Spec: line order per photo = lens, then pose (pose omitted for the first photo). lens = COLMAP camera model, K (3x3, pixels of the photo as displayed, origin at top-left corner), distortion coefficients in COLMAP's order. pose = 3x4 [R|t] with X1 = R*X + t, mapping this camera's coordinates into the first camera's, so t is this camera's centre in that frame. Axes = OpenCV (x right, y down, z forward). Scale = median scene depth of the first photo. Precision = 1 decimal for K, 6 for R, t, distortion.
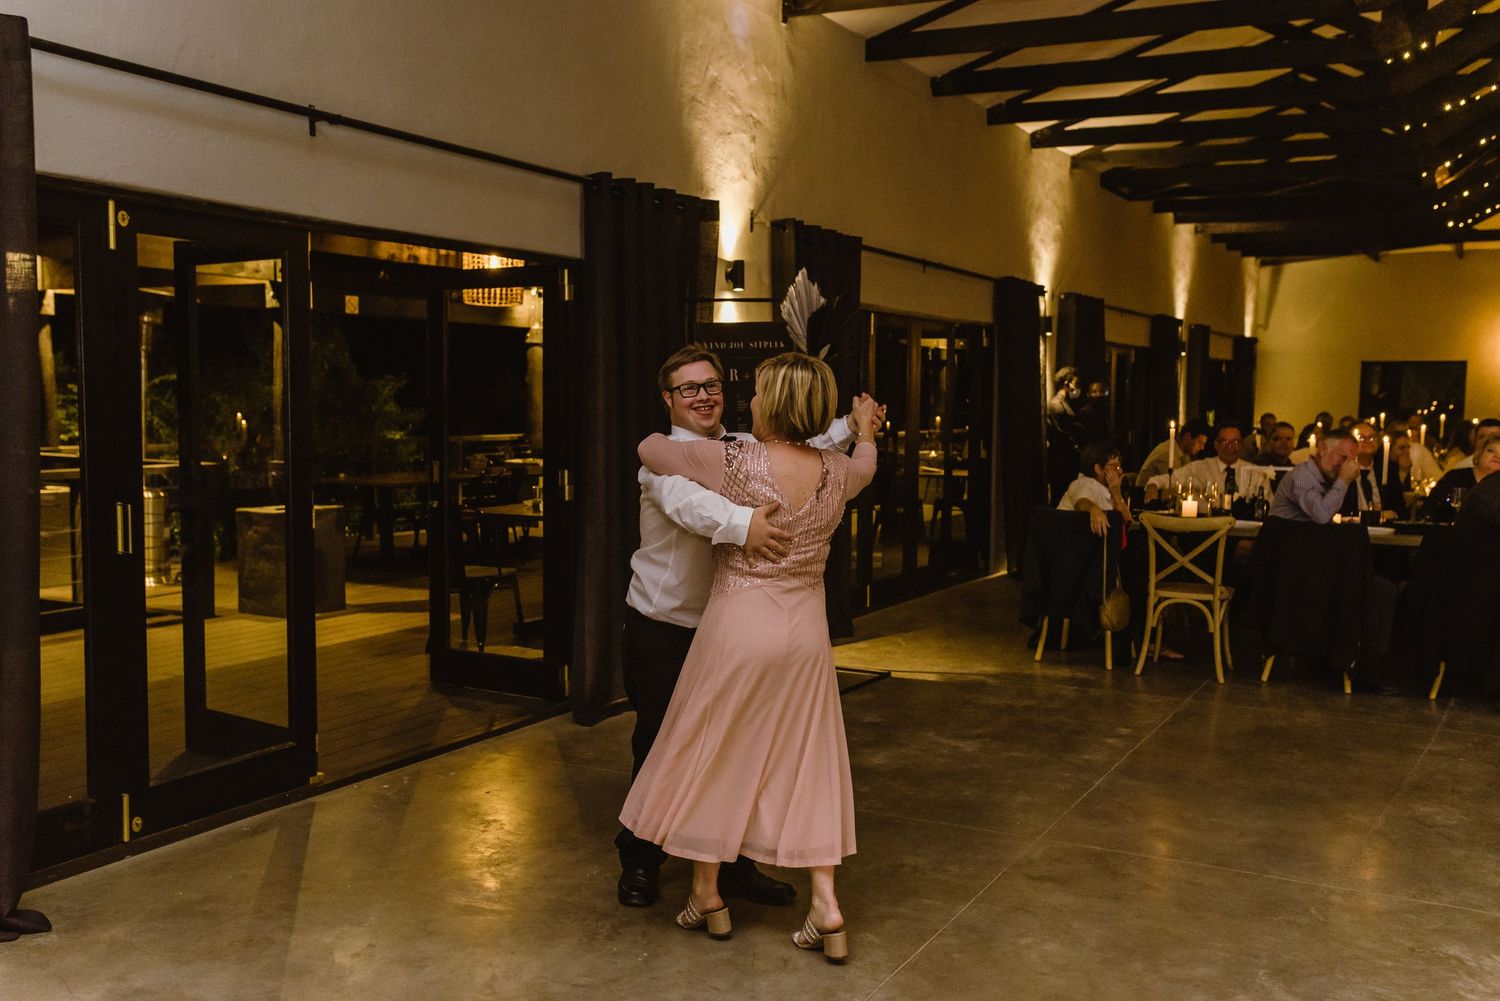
lens RADIAL K [[1410.9, 0, 743.7], [0, 1410.9, 500.6], [0, 0, 1]] dist [0.001364, 0.095275]
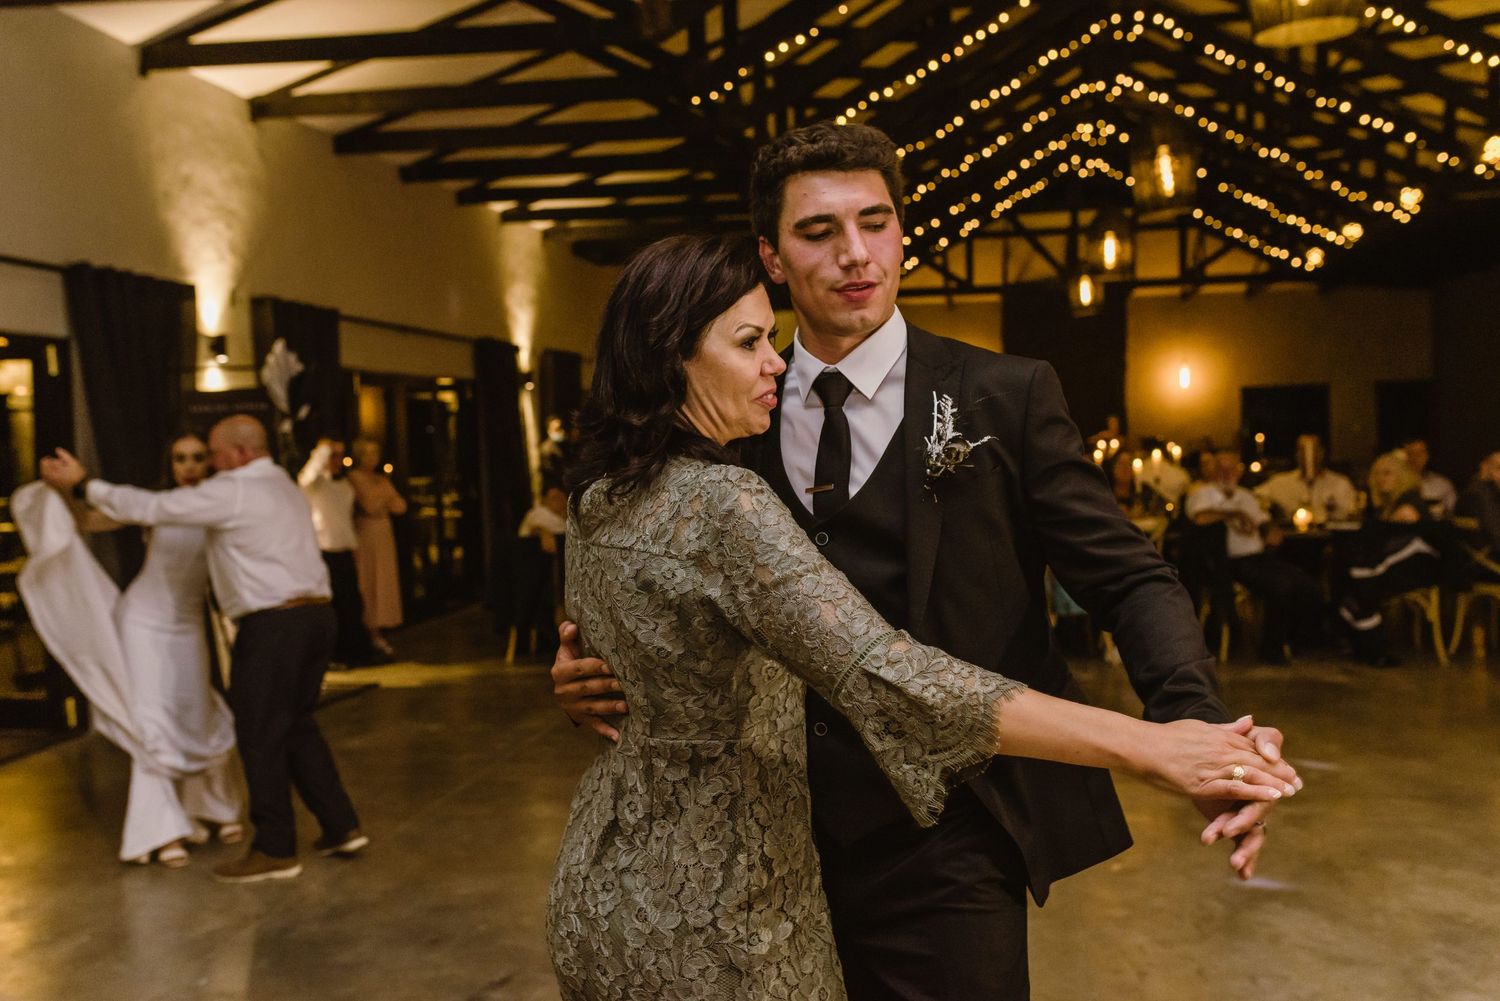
lens RADIAL K [[1410.9, 0, 743.7], [0, 1410.9, 500.6], [0, 0, 1]] dist [0.001364, 0.095275]
pose [[0.947592, -0.055372, 0.314647, 0.029425], [0.066077, 0.997539, -0.023448, 0.018014], [-0.312574, 0.043010, 0.948919, -0.202458]]
